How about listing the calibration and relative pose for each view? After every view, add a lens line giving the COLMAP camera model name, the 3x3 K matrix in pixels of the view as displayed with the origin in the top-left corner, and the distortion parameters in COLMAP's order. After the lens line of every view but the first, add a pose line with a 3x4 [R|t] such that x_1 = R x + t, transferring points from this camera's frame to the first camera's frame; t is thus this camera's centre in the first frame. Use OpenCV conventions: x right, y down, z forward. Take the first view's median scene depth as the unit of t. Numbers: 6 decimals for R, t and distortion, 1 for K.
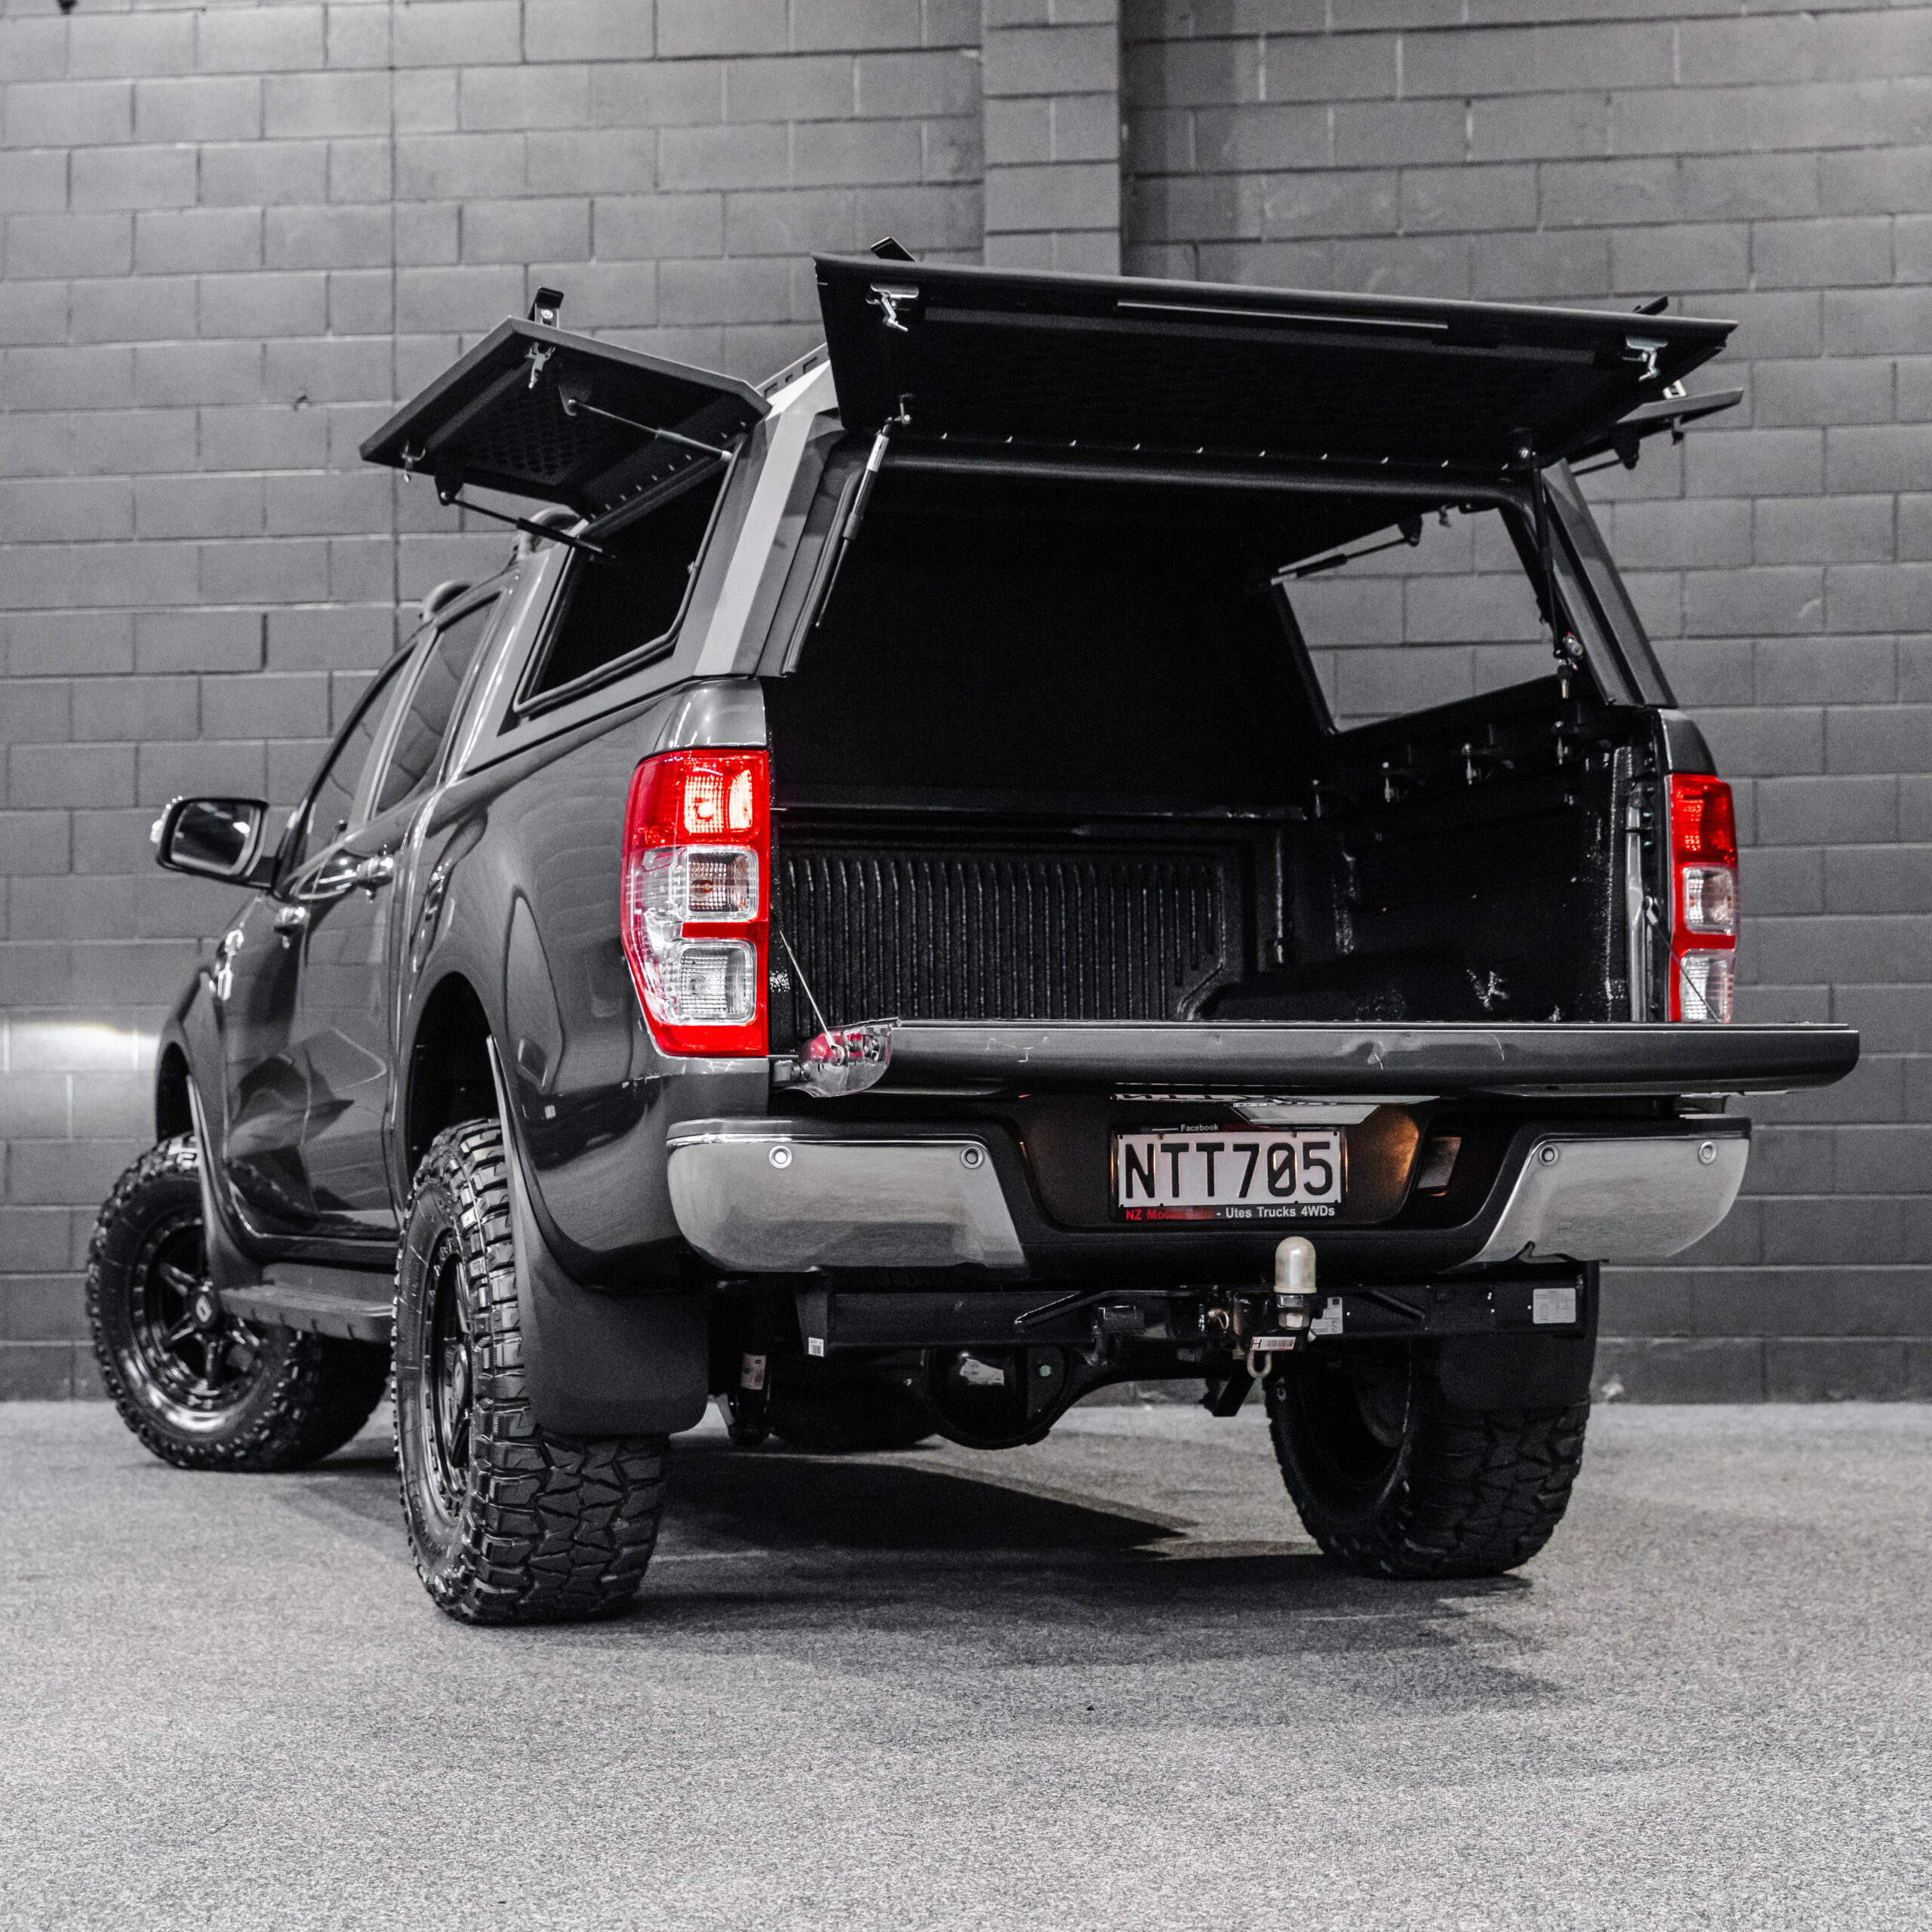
lens RADIAL K [[4183.5, 0, 966.0], [0, 4183.5, 966.0], [0, 0, 1]] dist [-0.009441, 0.655870]
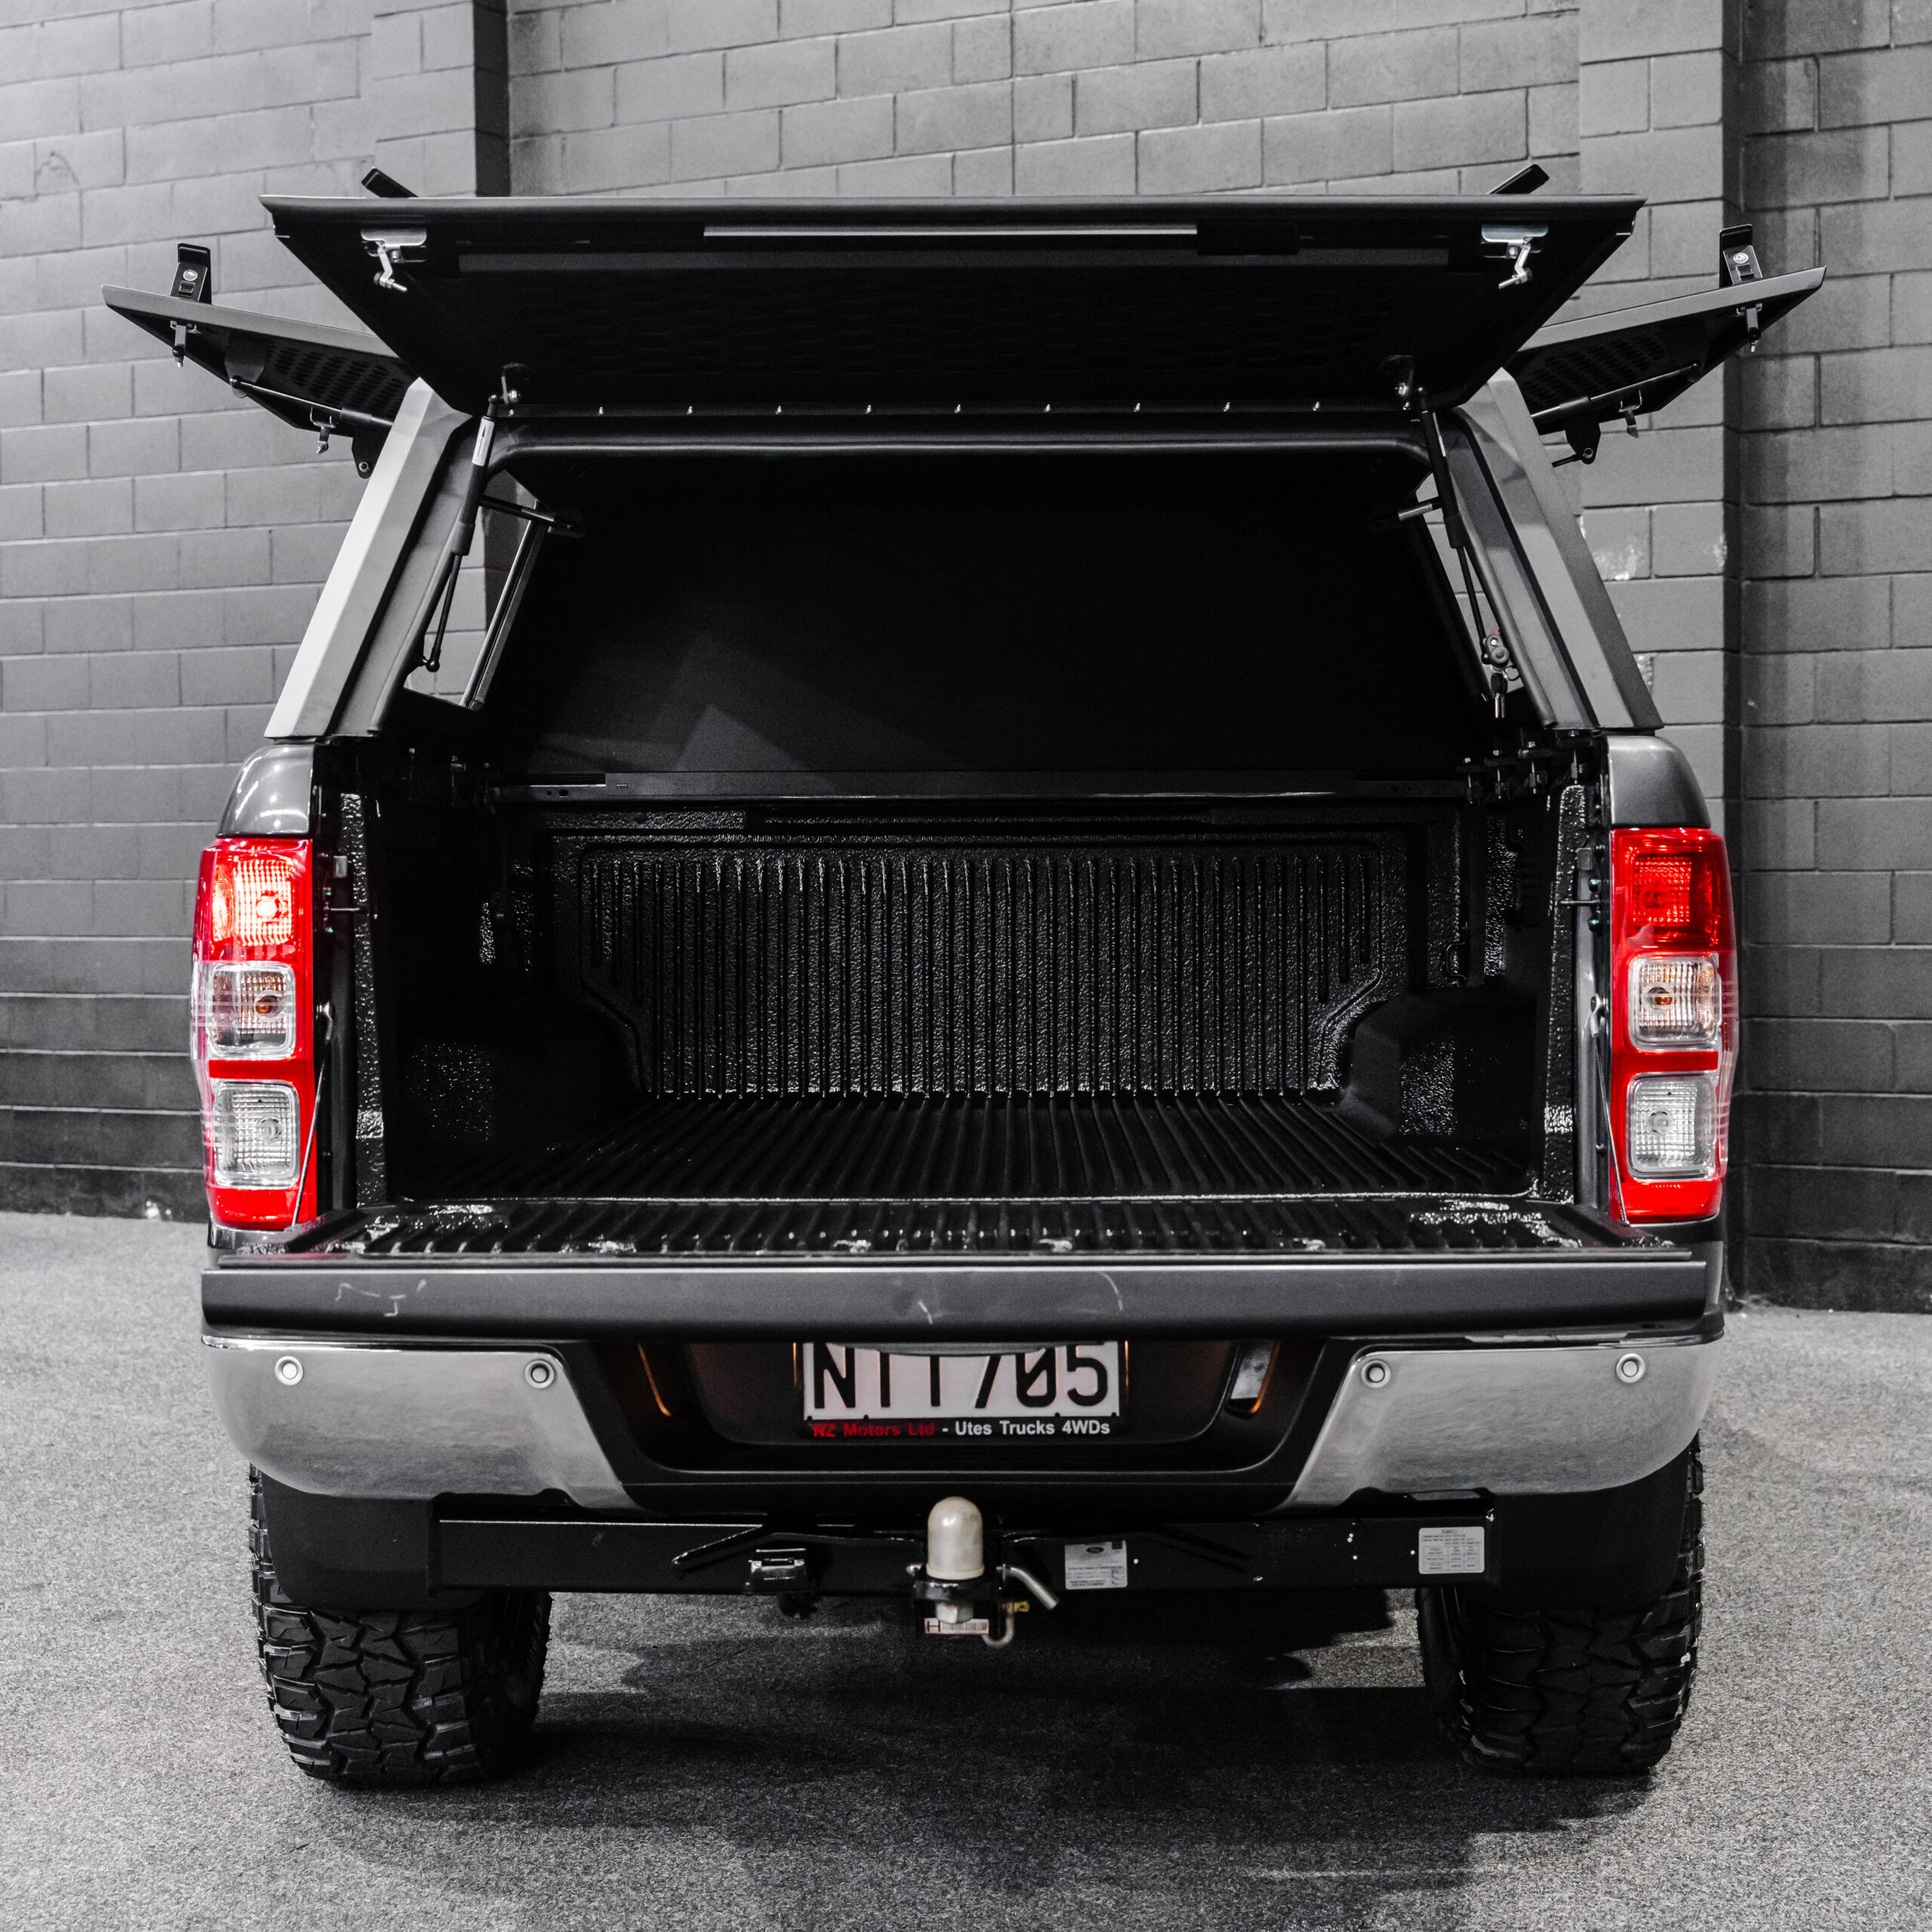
lens RADIAL K [[3435.9, 0, 966.6], [0, 3435.9, 924.3], [0, 0, 1]] dist [-0.003470, 0.159560]
pose [[0.940175, 0.008272, -0.340591, 0.272683], [0.016324, 0.997463, 0.069286, -0.074445], [0.340300, -0.070701, 0.937655, 0.419444]]
